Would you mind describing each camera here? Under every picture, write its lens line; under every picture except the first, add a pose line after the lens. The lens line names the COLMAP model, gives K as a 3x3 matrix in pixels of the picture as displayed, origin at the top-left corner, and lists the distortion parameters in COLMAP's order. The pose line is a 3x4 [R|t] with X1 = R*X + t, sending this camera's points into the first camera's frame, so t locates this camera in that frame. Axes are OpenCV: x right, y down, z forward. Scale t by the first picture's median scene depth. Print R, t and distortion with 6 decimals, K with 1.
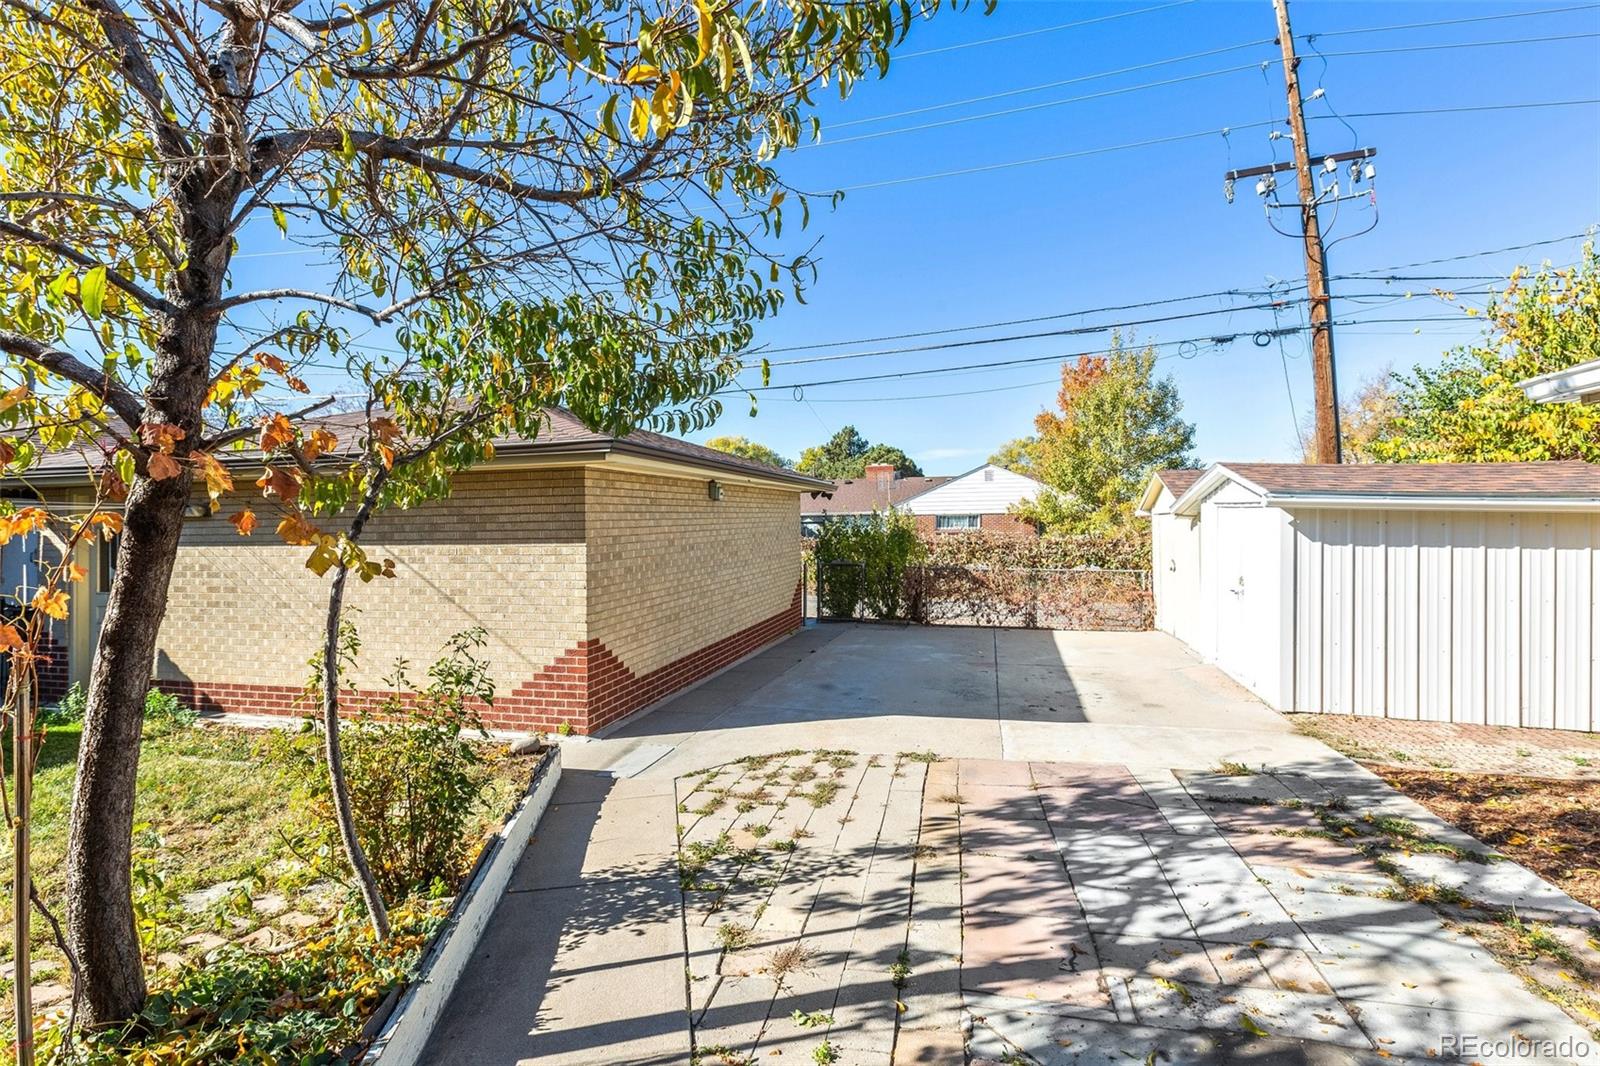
lens RADIAL K [[721.1, 0, 800.0], [0, 721.1, 533.0], [0, 0, 1]] dist [-0.001070, -0.000117]
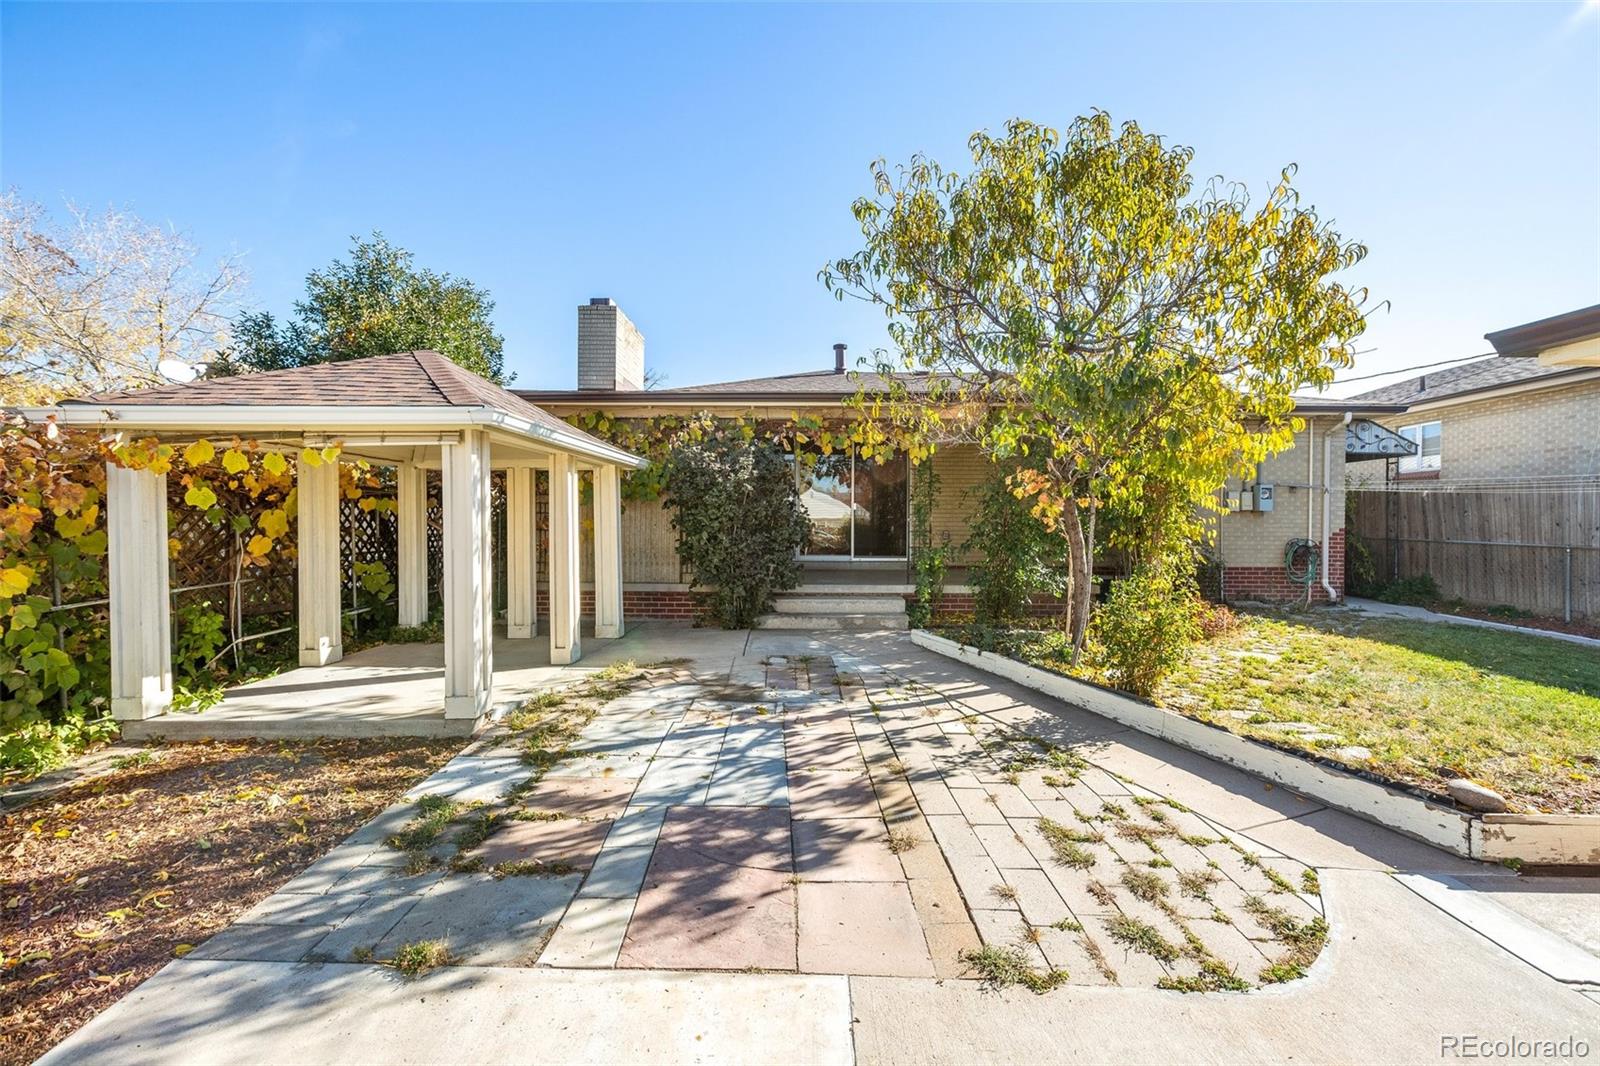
lens RADIAL K [[721.1, 0, 800.0], [0, 721.1, 533.0], [0, 0, 1]] dist [-0.001070, -0.000117]
pose [[-0.966522, 0.020945, -0.255728, 0.628414], [0.013063, 0.999387, 0.032484, 0.008193], [0.256251, 0.028056, -0.966203, 2.126995]]
